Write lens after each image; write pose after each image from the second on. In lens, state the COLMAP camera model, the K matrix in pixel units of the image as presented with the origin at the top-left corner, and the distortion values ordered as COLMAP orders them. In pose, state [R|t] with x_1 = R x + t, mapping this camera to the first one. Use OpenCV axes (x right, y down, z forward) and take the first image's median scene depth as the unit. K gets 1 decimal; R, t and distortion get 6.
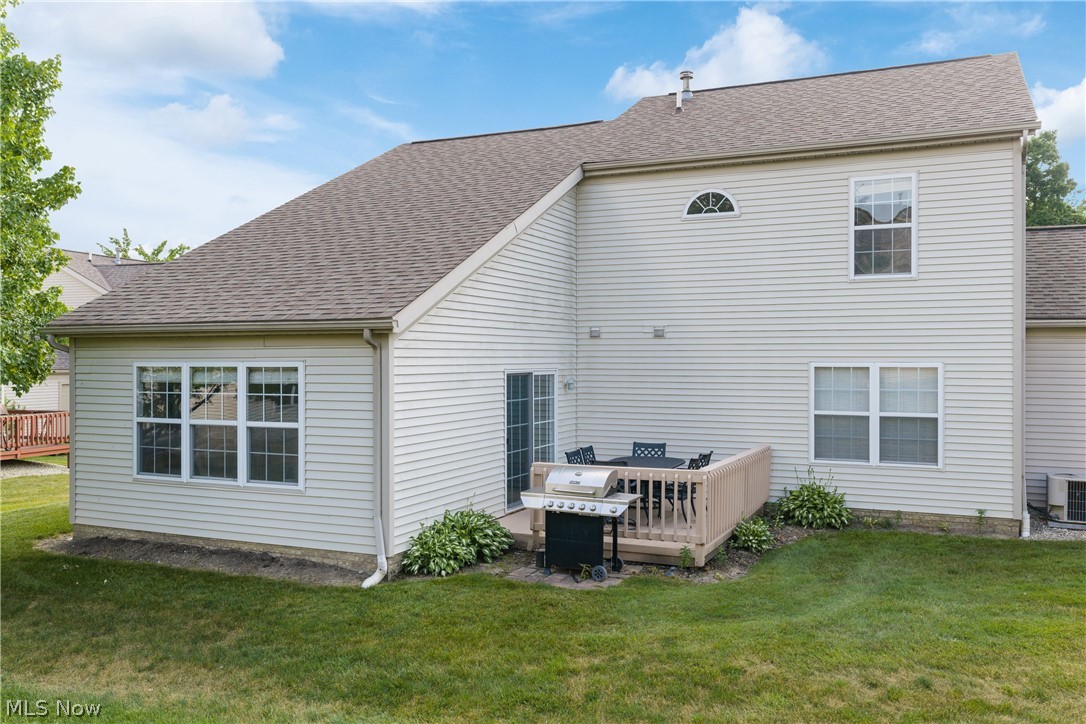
lens RADIAL K [[910.8, 0, 542.1], [0, 910.8, 364.0], [0, 0, 1]] dist [-0.002772, 0.004203]
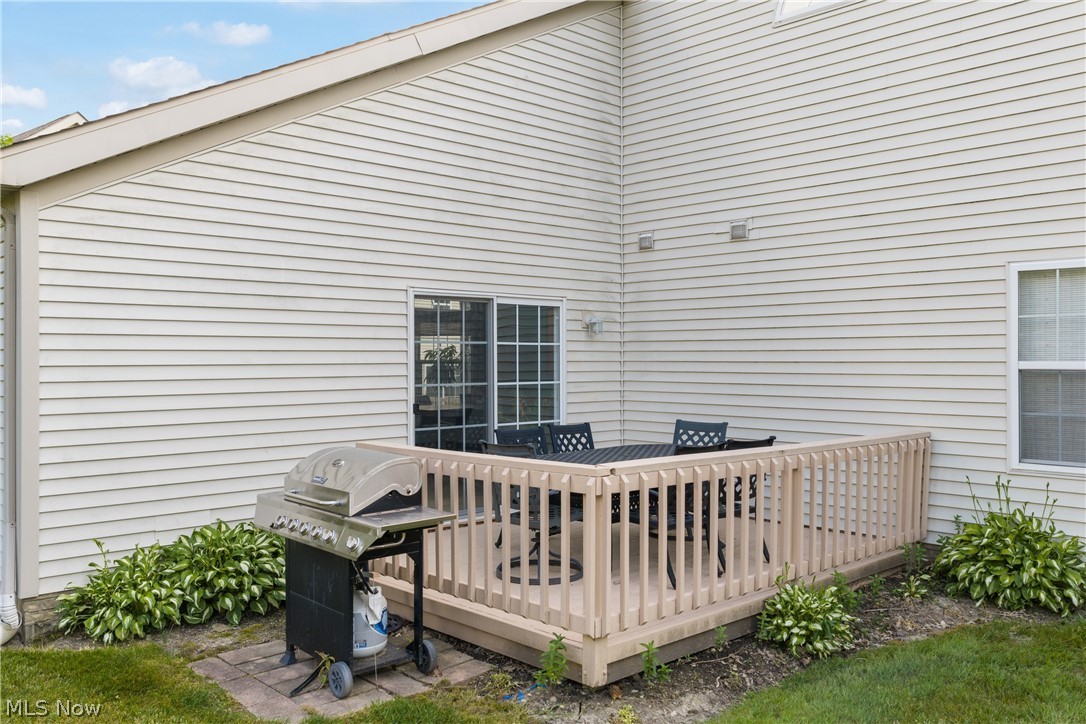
lens RADIAL K [[910.8, 0, 544.7], [0, 910.8, 358.2], [0, 0, 1]] dist [-0.002772, 0.004203]
pose [[0.927444, -0.001810, -0.373959, 0.247333], [-0.000680, 0.999978, -0.006528, 0.052943], [0.373962, 0.006309, 0.927422, 0.457157]]
